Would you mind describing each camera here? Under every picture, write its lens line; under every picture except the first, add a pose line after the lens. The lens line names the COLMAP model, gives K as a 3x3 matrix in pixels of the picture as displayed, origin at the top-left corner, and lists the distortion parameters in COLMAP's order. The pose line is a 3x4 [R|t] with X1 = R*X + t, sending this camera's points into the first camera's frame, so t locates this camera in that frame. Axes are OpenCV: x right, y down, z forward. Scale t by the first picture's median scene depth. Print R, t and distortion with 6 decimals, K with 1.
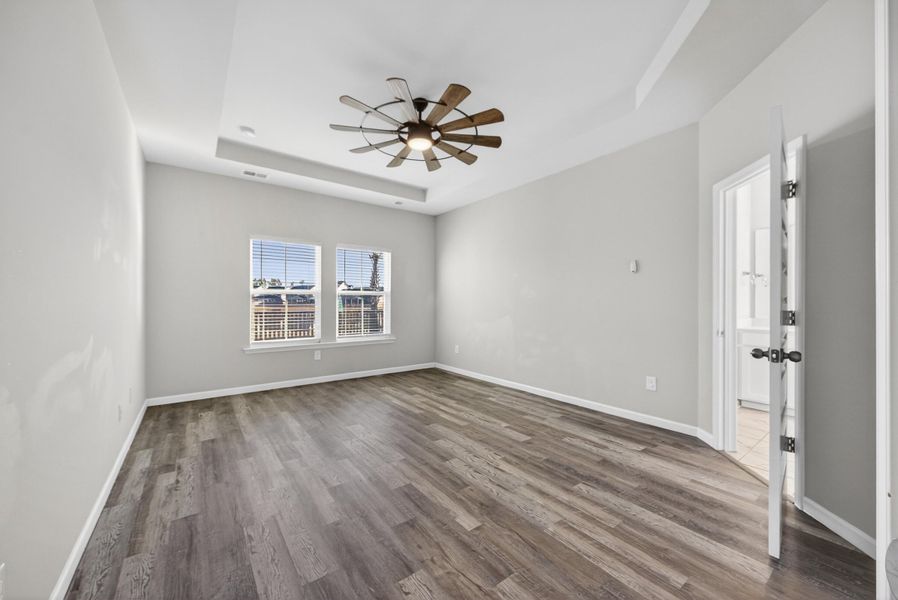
lens RADIAL K [[342.3, 0, 448.8], [0, 342.3, 303.1], [0, 0, 1]] dist [0.007662, -0.000132]
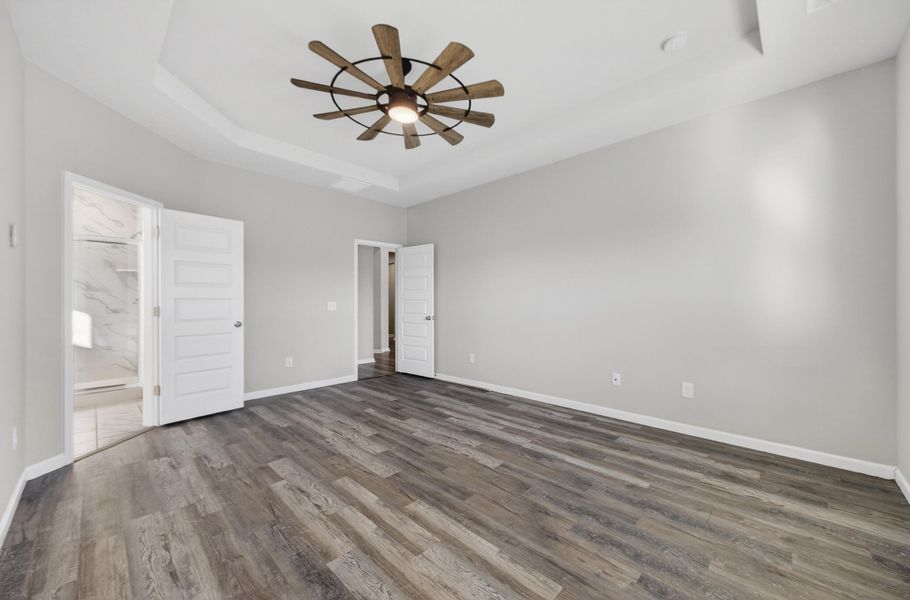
lens RADIAL K [[351.5, 0, 455.3], [0, 351.5, 302.3], [0, 0, 1]] dist [0.000162, 0.000016]
pose [[-0.988008, 0.000338, -0.154403, -0.083869], [0.000953, 0.999992, -0.003910, 0.007944], [0.154401, -0.004010, -0.988000, 2.094937]]
